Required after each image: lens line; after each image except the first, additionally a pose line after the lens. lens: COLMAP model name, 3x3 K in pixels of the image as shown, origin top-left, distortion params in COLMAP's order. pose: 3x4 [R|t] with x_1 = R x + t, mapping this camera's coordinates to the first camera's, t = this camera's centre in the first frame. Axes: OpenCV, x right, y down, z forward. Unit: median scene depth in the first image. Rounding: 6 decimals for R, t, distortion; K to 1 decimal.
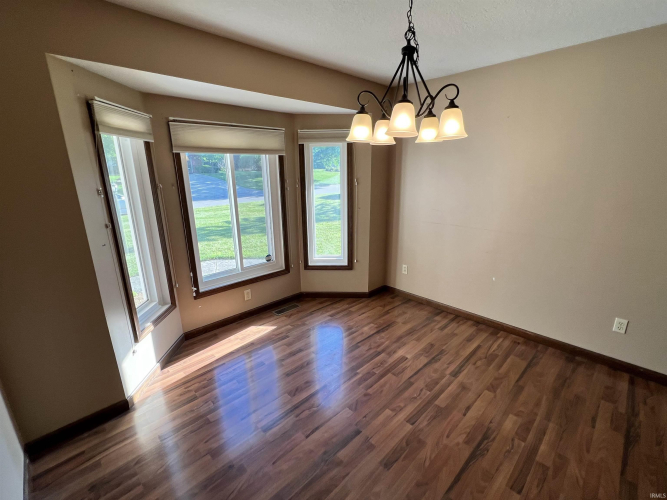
lens RADIAL K [[295.3, 0, 332.2], [0, 295.3, 248.7], [0, 0, 1]] dist [0.000426, -0.000181]
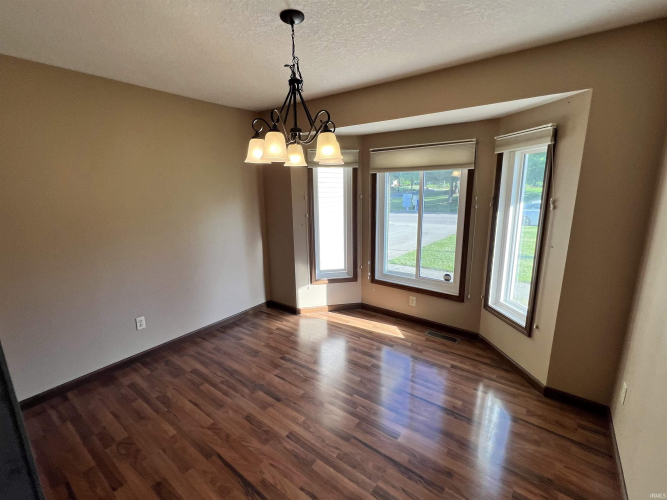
lens RADIAL K [[295.3, 0, 332.6], [0, 295.3, 249.8], [0, 0, 1]] dist [0.000426, -0.000181]
pose [[0.174090, 0.217559, -0.960396, 0.797411], [-0.244135, 0.954376, 0.171942, -0.165422], [0.953987, 0.204533, 0.219261, 0.555231]]
